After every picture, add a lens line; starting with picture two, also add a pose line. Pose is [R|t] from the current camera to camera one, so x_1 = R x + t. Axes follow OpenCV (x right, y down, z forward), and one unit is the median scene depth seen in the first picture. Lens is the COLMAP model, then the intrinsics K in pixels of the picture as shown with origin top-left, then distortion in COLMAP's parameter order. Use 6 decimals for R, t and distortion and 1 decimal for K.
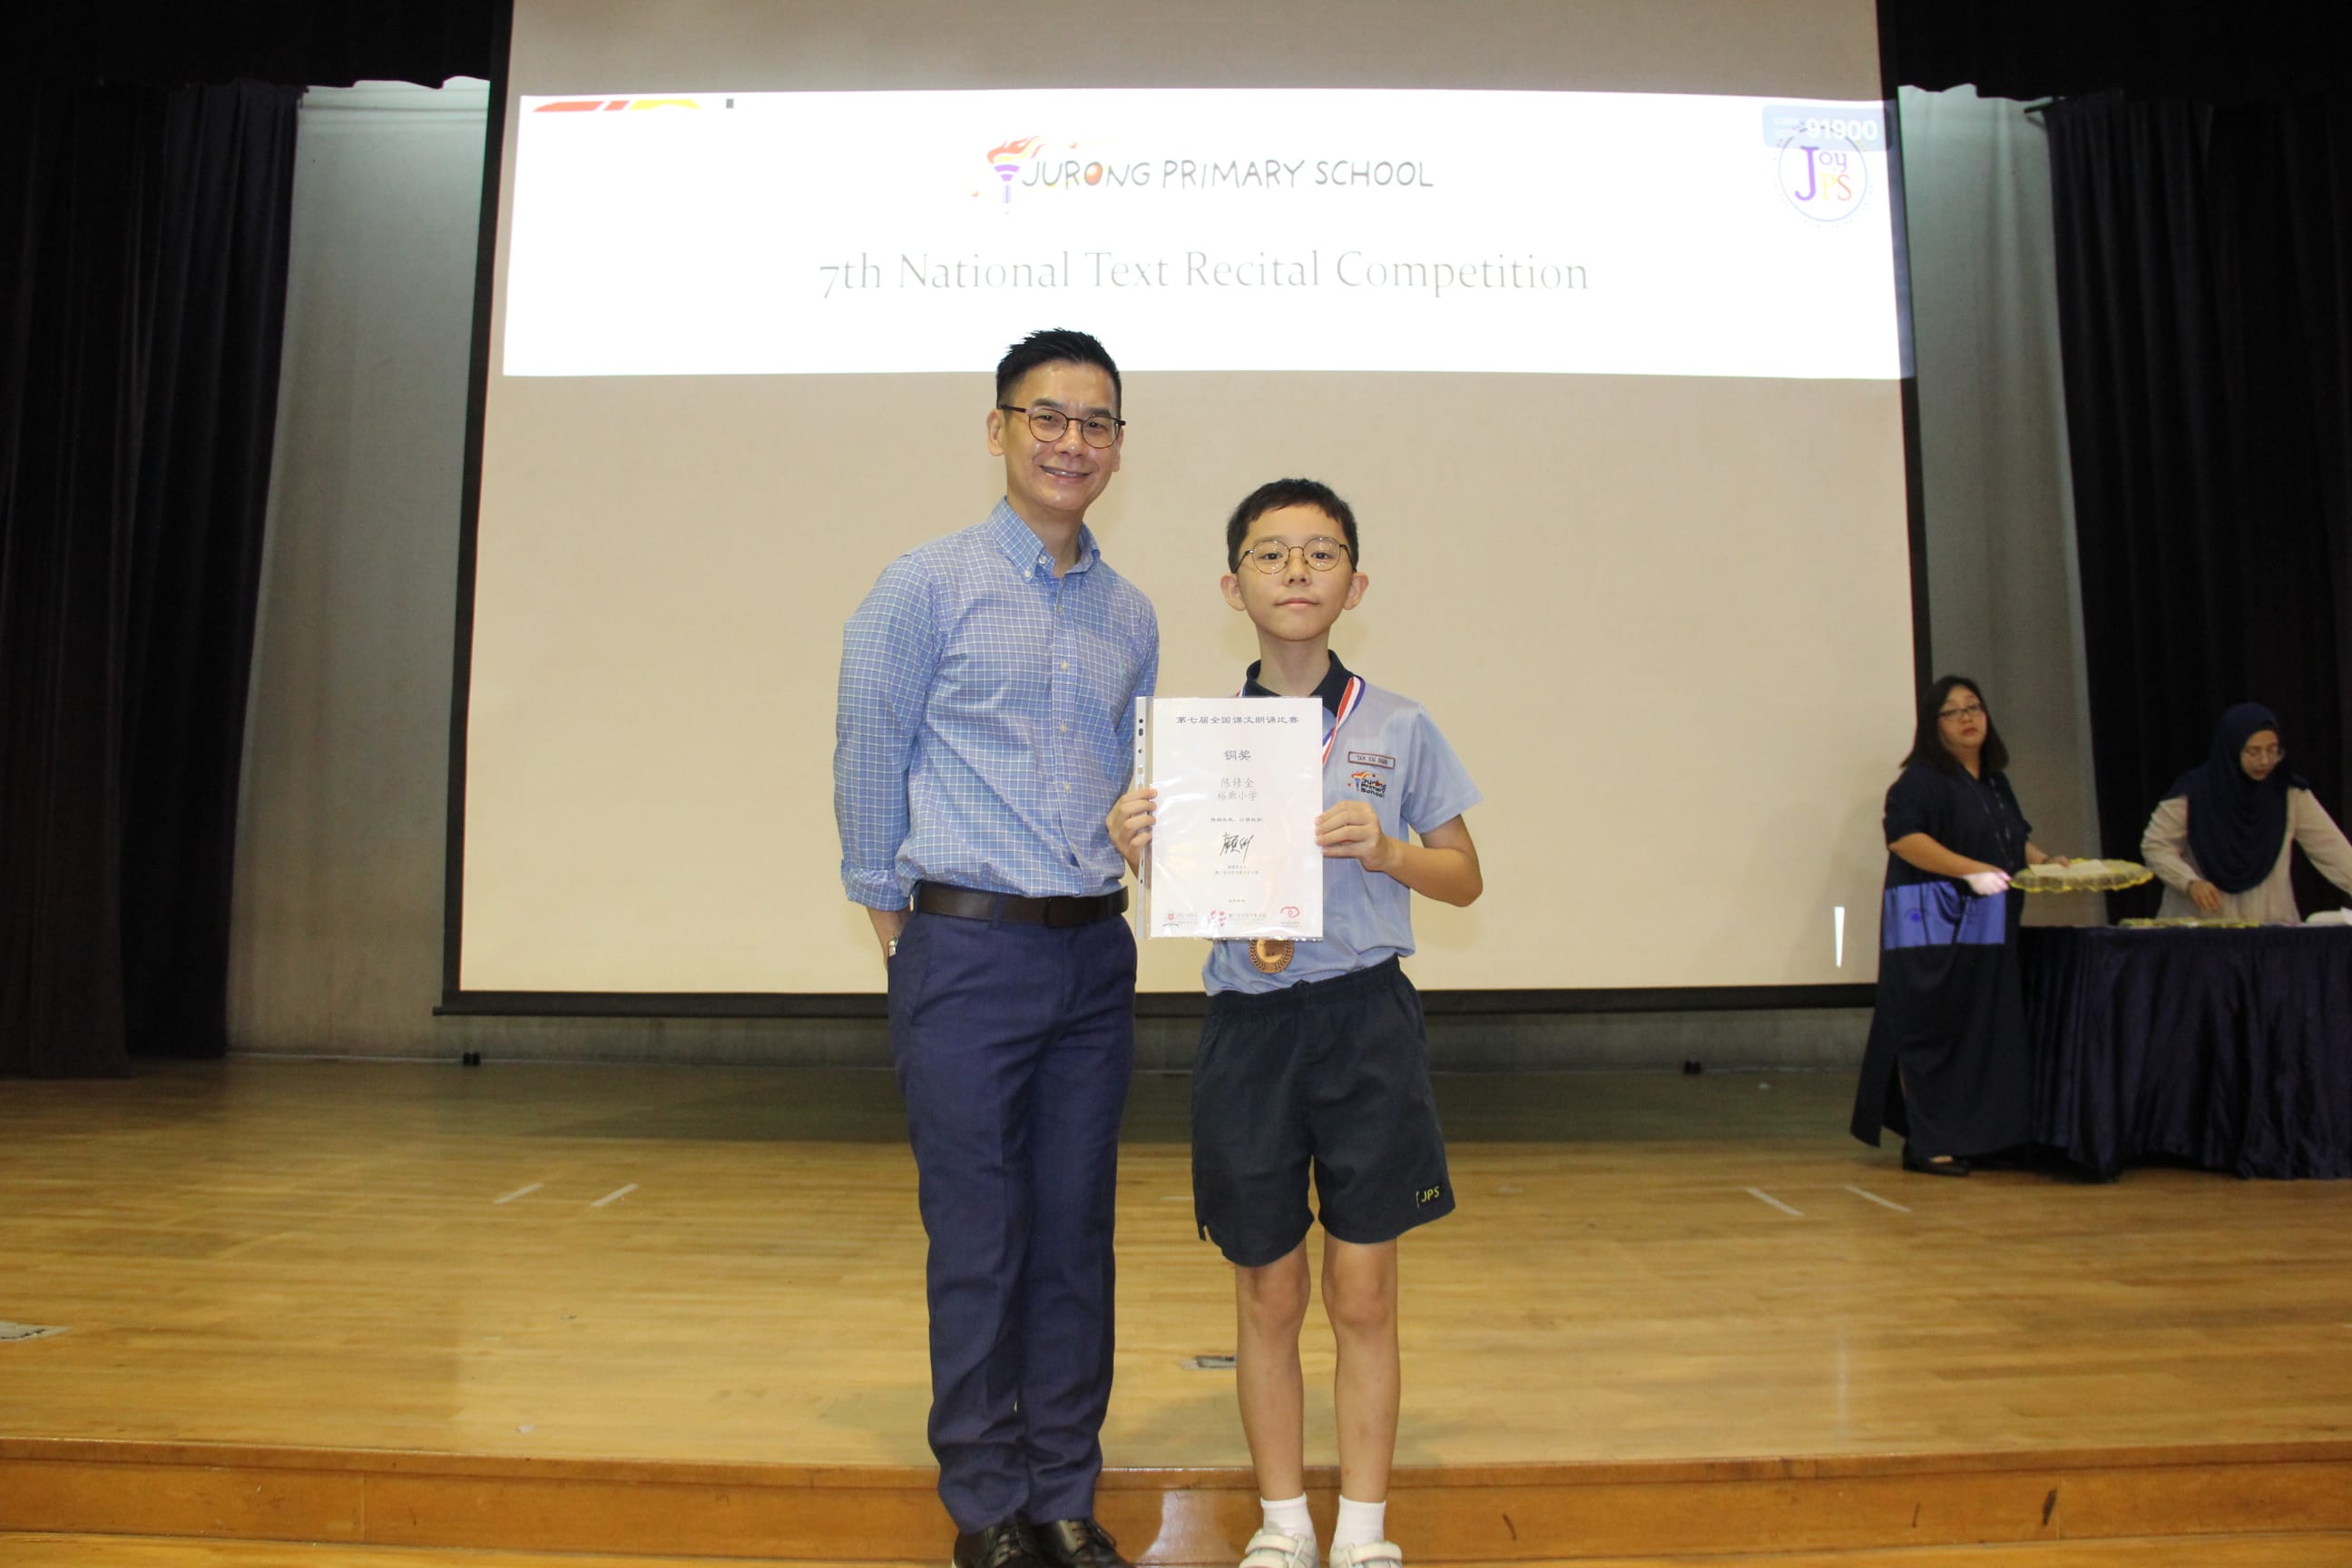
lens RADIAL K [[2665.9, 0, 1265.2], [0, 2665.9, 689.5], [0, 0, 1]] dist [-0.208966, 0.268630]
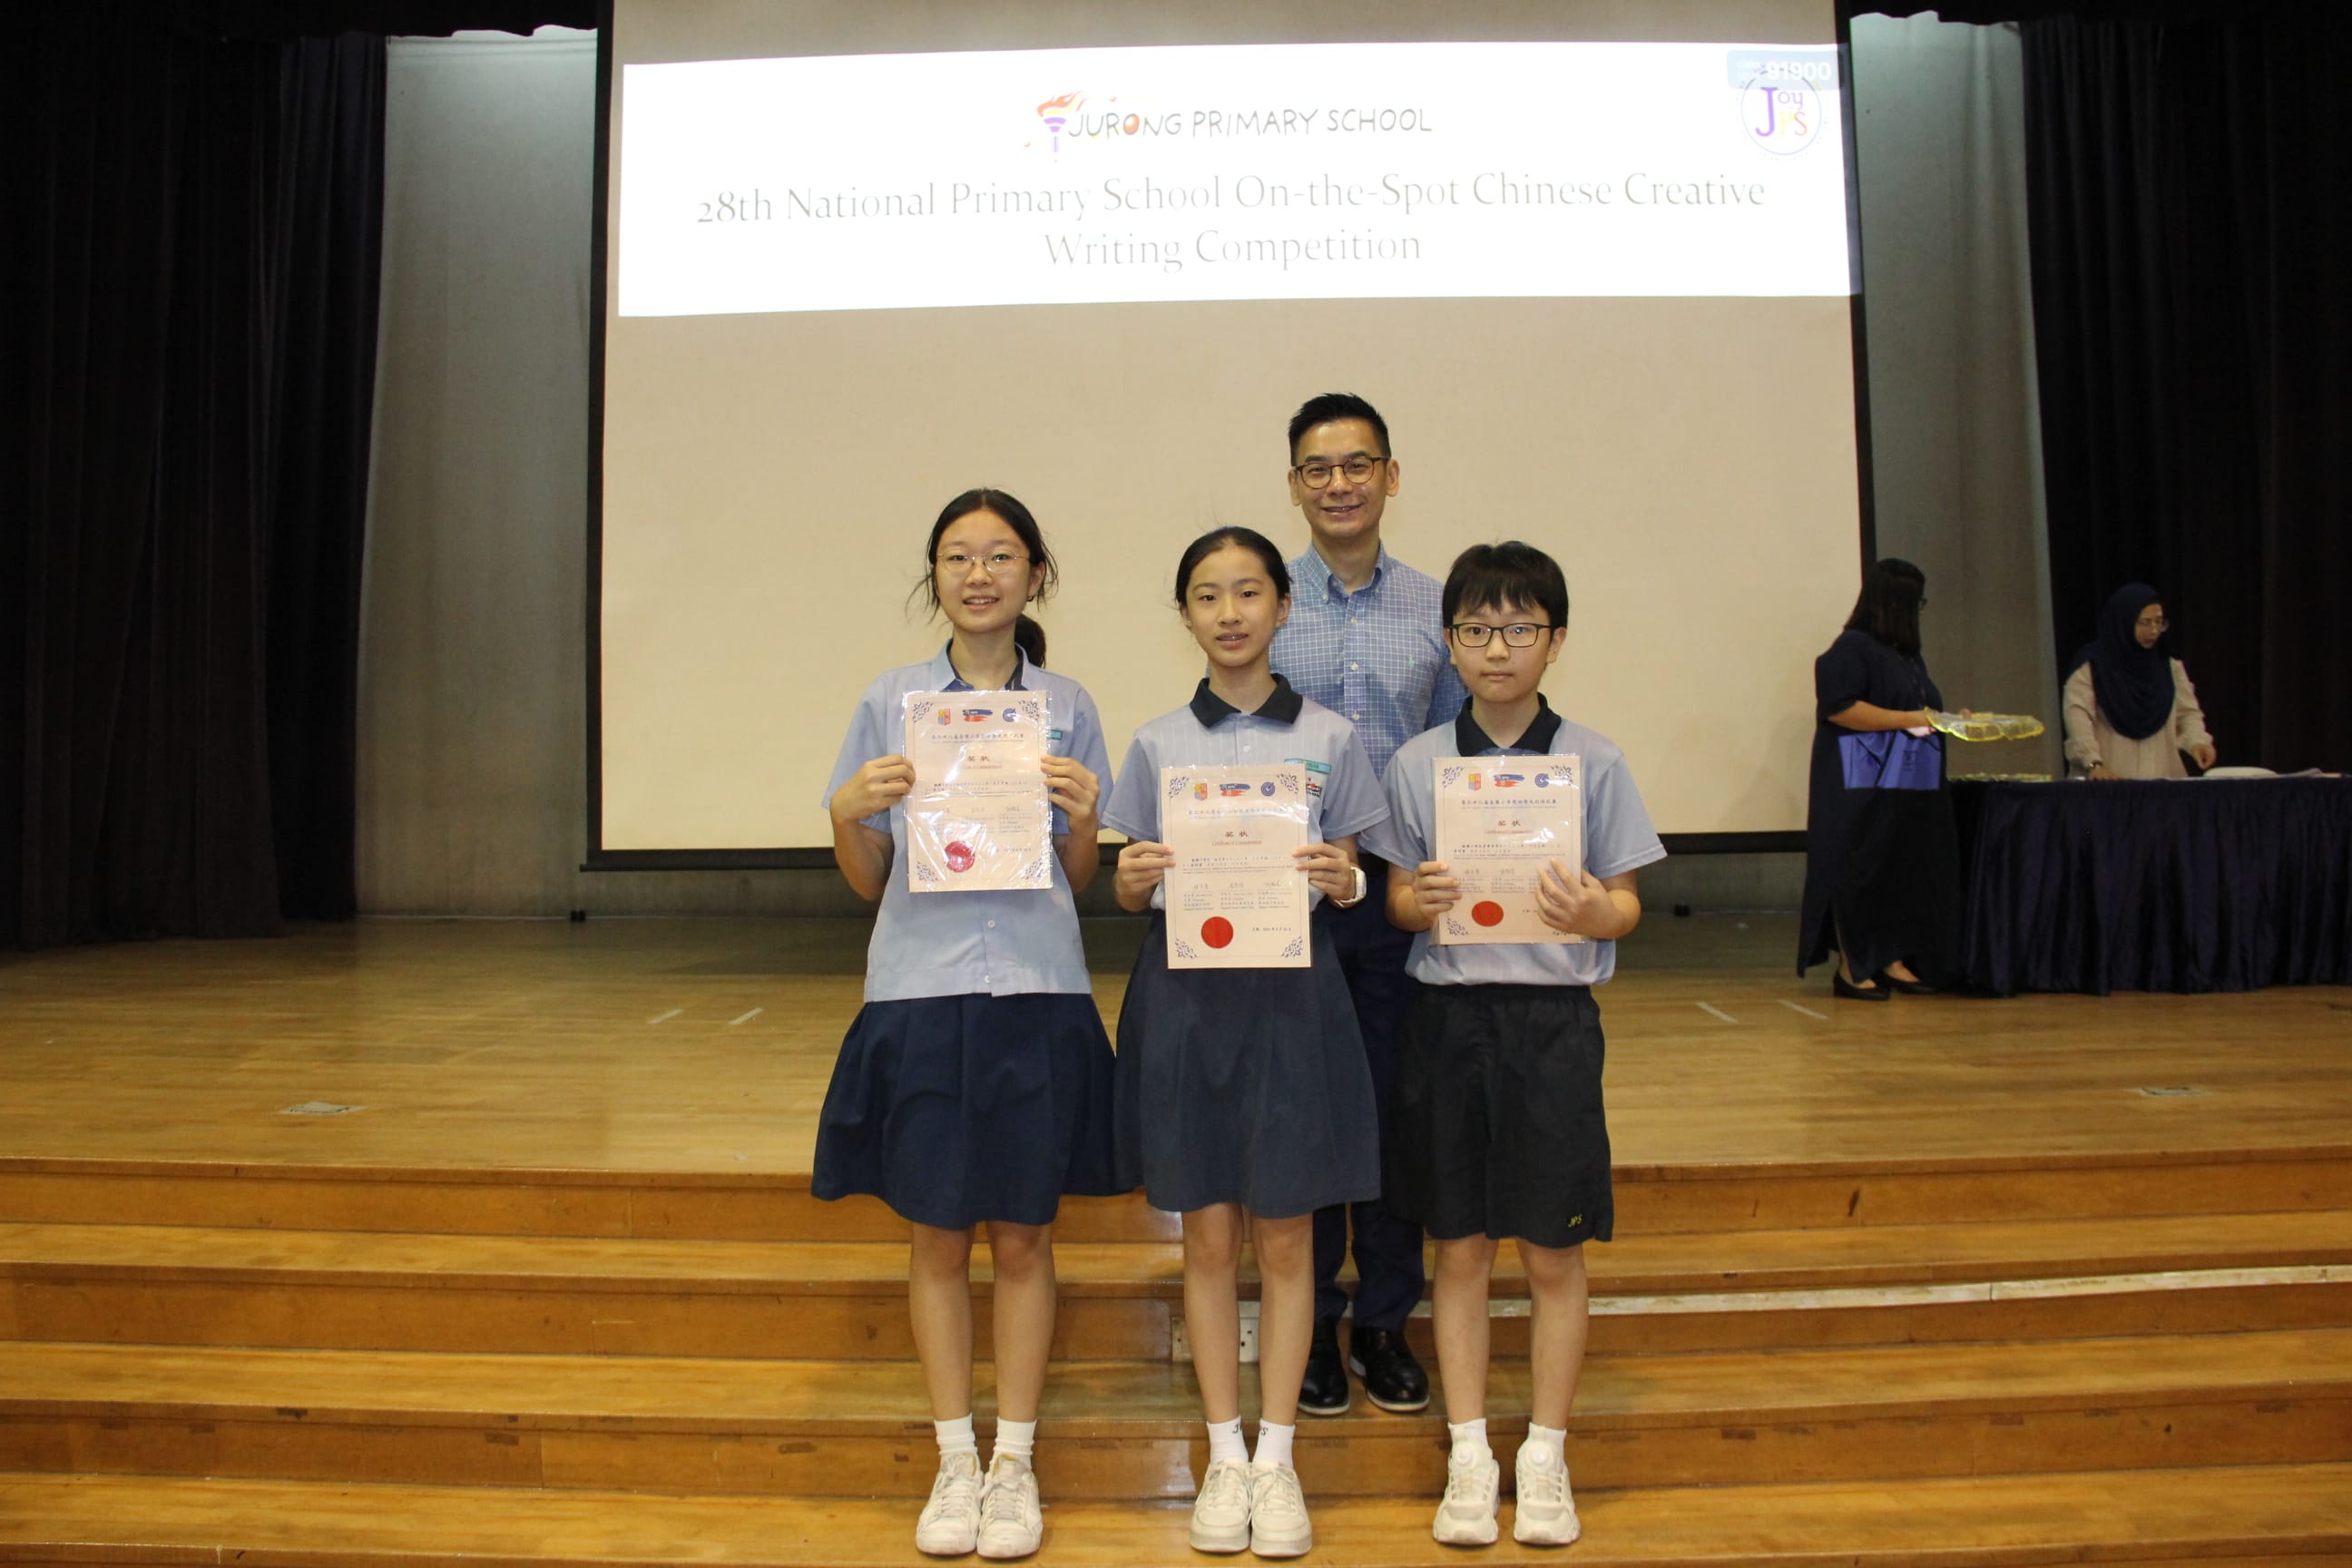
lens RADIAL K [[4600.9, 0, 1176.0], [0, 4600.9, 784.0], [0, 0, 1]] dist [-0.150564, -0.186878]
pose [[0.999088, -0.010620, -0.041347, 0.037203], [0.014147, 0.996198, 0.085958, -0.094817], [0.040277, -0.086464, 0.995440, -1.125323]]
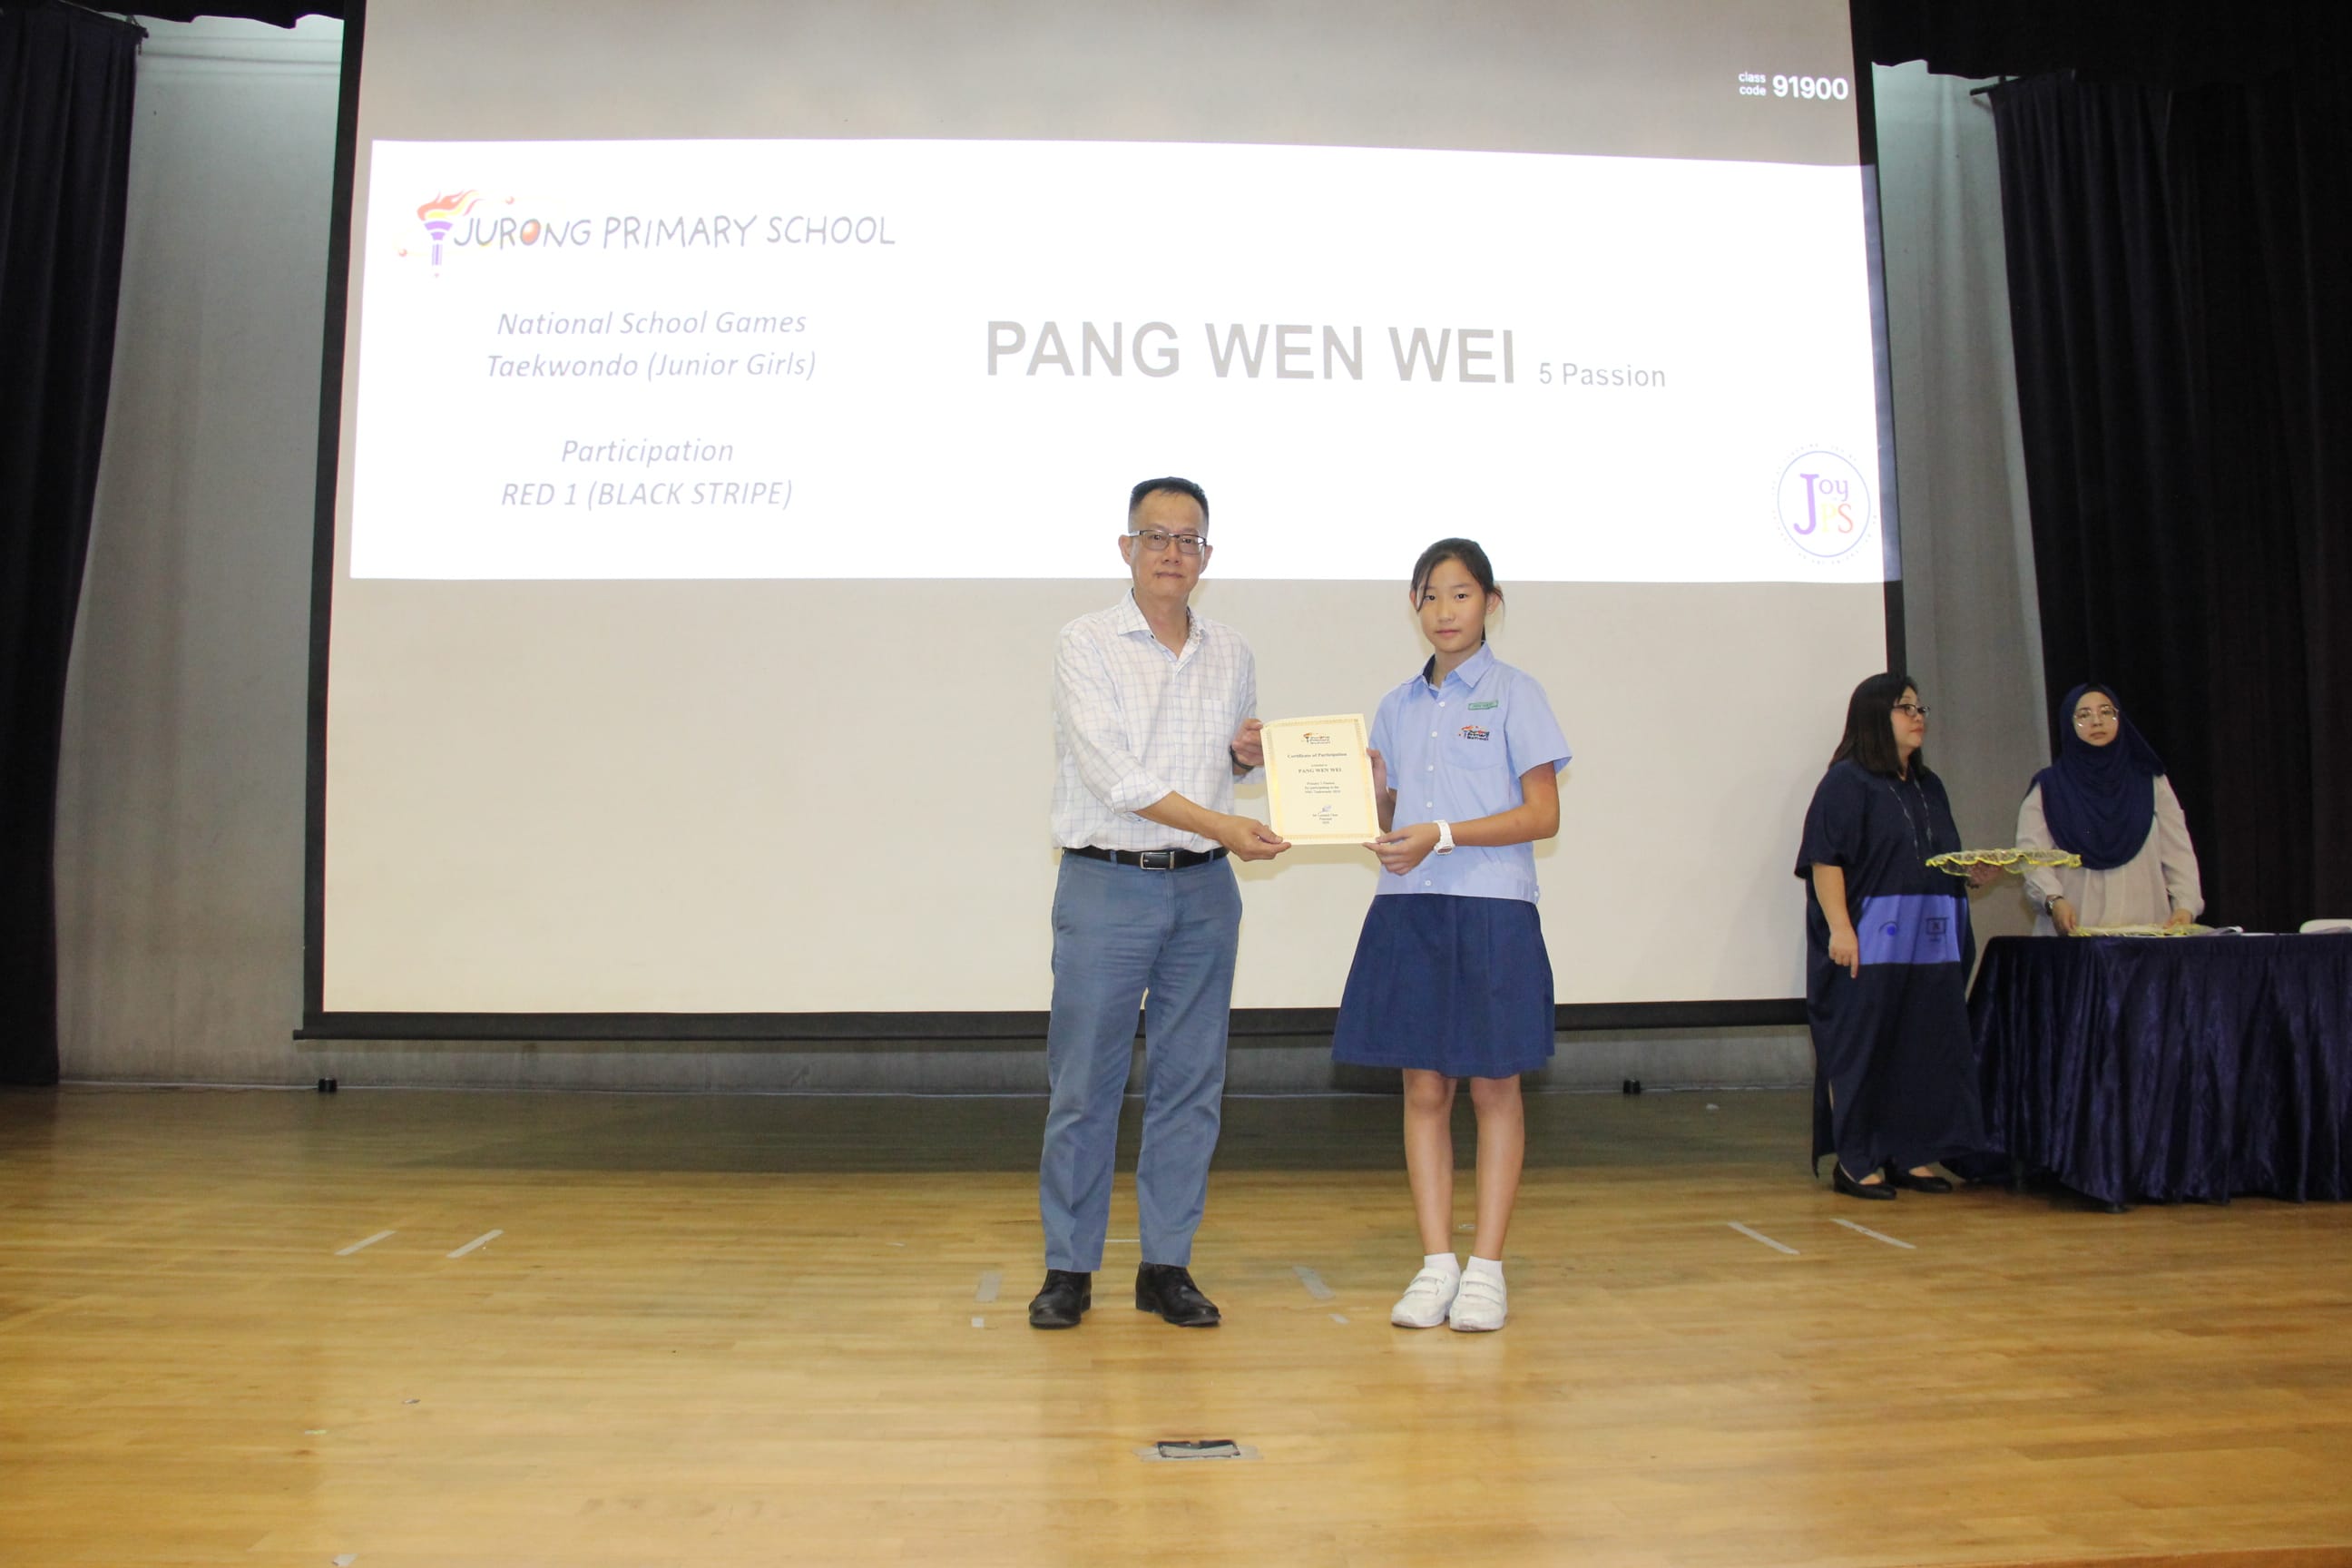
lens RADIAL K [[2270.8, 0, 1211.4], [0, 2270.8, 761.1], [0, 0, 1]] dist [-0.213784, 0.250145]
pose [[0.998373, 0.001290, 0.057001, -0.044277], [-0.001680, 0.999975, 0.006807, 0.025328], [-0.056991, -0.006892, 0.998351, 0.251788]]
